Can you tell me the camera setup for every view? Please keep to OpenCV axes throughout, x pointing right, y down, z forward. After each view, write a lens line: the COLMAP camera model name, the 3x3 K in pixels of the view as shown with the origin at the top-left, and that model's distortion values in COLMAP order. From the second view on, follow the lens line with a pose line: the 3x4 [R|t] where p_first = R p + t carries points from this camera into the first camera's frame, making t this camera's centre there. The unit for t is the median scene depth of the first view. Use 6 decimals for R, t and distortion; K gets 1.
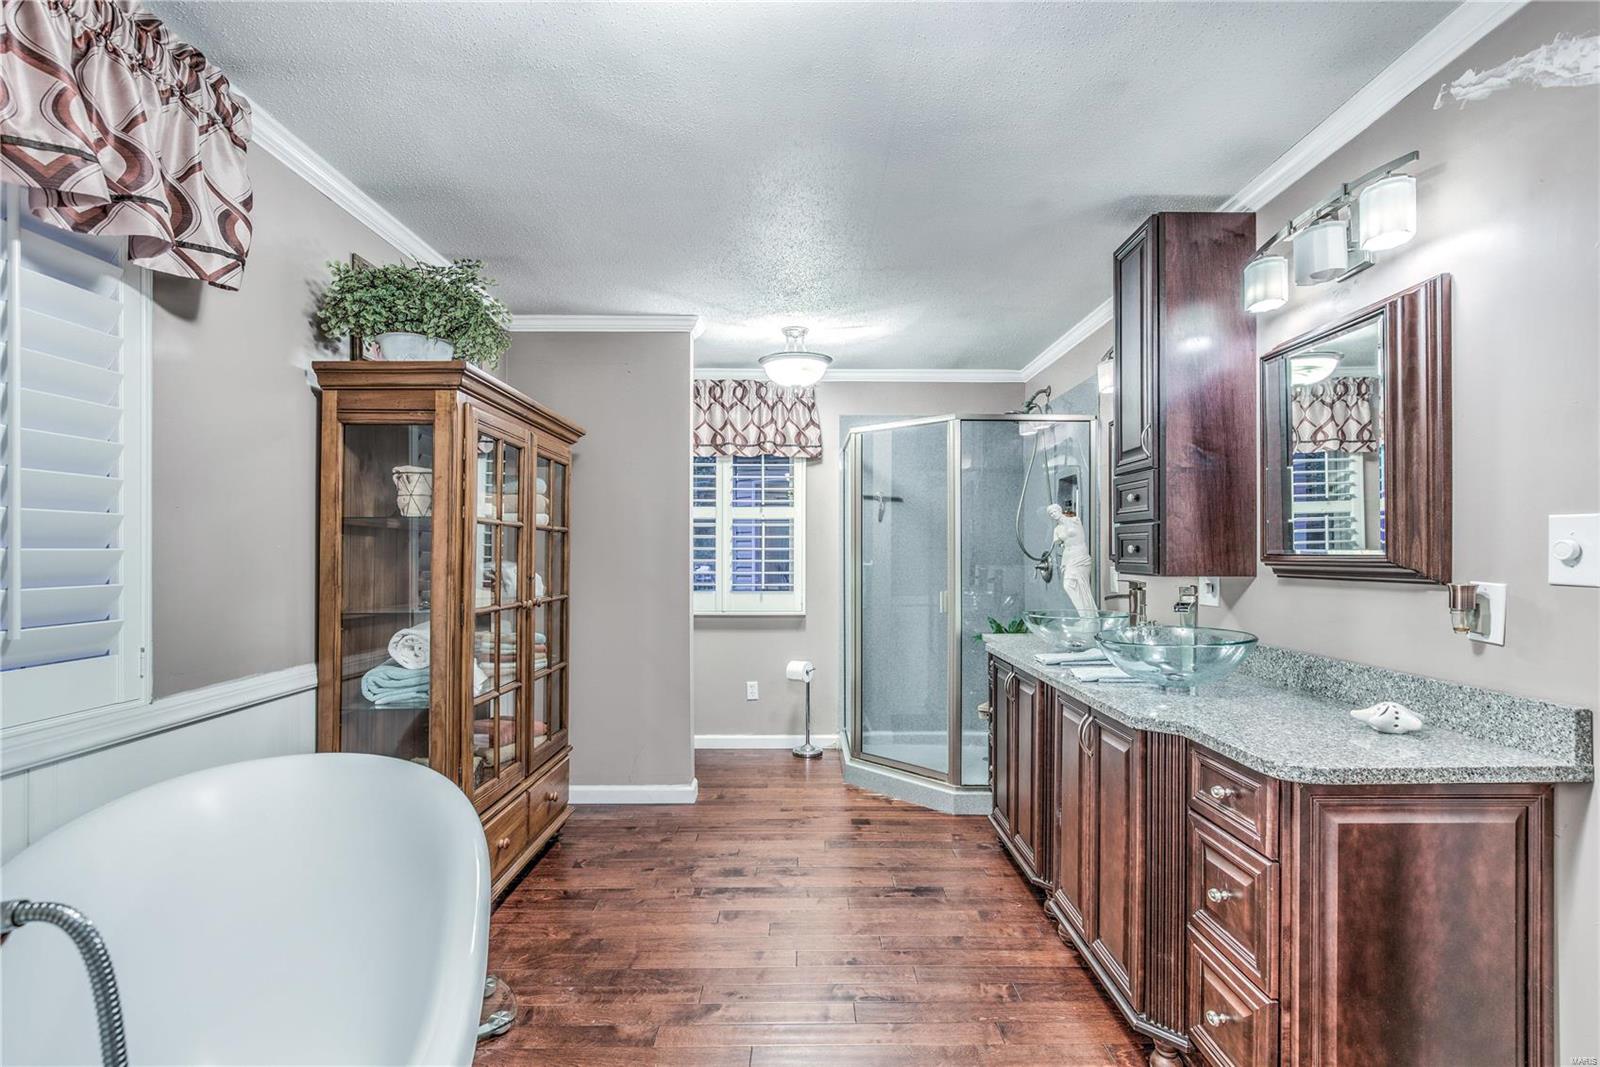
lens RADIAL K [[742.6, 0, 805.5], [0, 742.6, 543.2], [0, 0, 1]] dist [-0.010033, 0.000377]
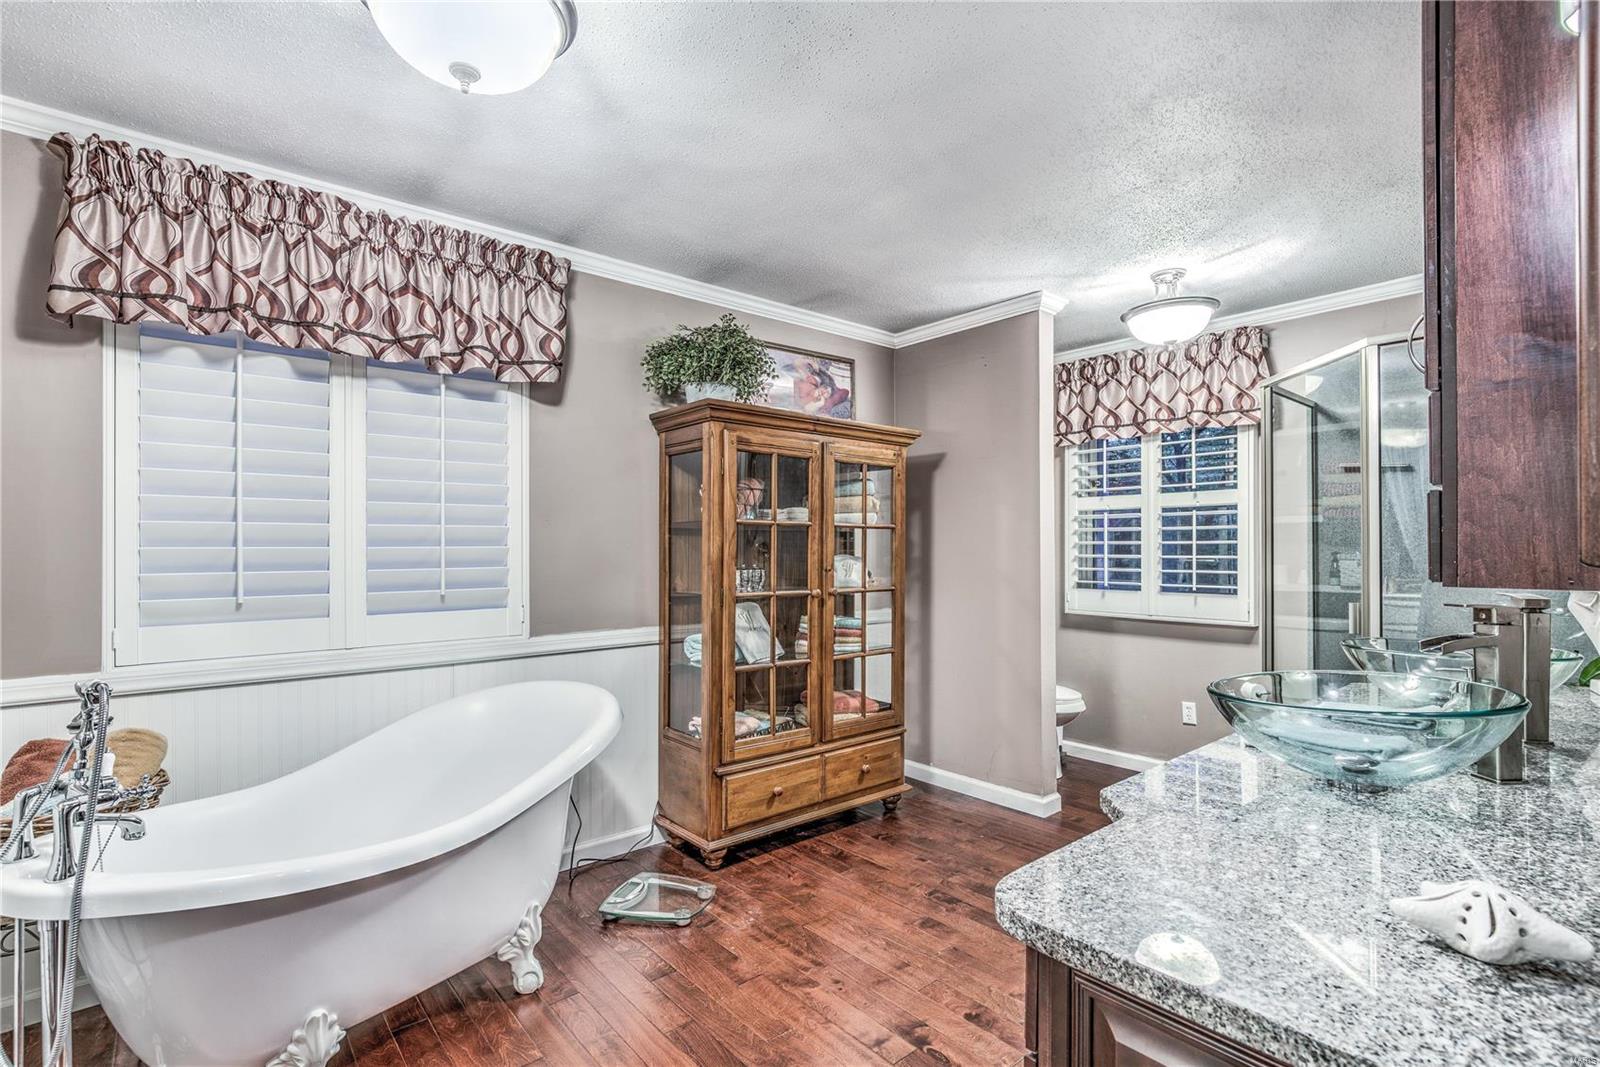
lens RADIAL K [[742.6, 0, 800.9], [0, 742.6, 538.0], [0, 0, 1]] dist [-0.010033, 0.000377]
pose [[0.645051, -0.013854, -0.764014, 0.344157], [0.013019, 0.999890, -0.007139, 0.003886], [0.764029, -0.005341, 0.645160, 0.164429]]
